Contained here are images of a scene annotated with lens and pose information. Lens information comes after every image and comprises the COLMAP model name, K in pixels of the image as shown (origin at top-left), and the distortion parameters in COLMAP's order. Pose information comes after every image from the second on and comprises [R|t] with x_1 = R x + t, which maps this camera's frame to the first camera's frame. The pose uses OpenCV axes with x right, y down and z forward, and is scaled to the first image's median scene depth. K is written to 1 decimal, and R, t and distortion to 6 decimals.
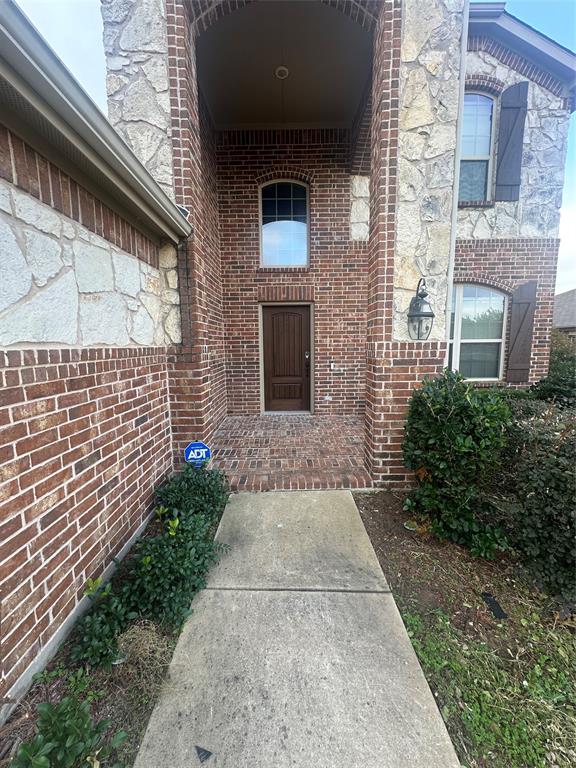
lens RADIAL K [[304.7, 0, 286.9], [0, 304.7, 383.5], [0, 0, 1]] dist [0.000184, 0.000039]
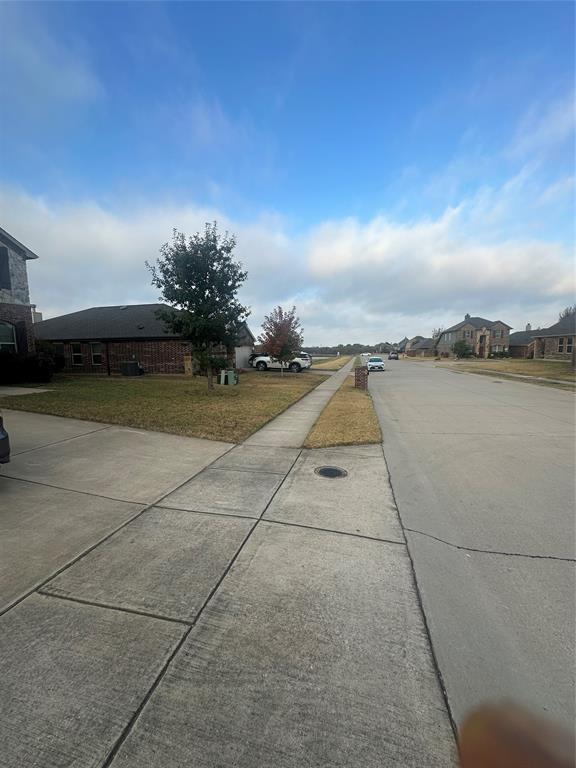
lens RADIAL K [[304.7, 0, 287.4], [0, 304.7, 385.6], [0, 0, 1]] dist [0.000184, 0.000039]
pose [[0.238465, -0.096146, 0.966380, -1.289746], [0.129041, 0.989401, 0.066594, 0.351013], [-0.962540, 0.108822, 0.248344, -1.850745]]
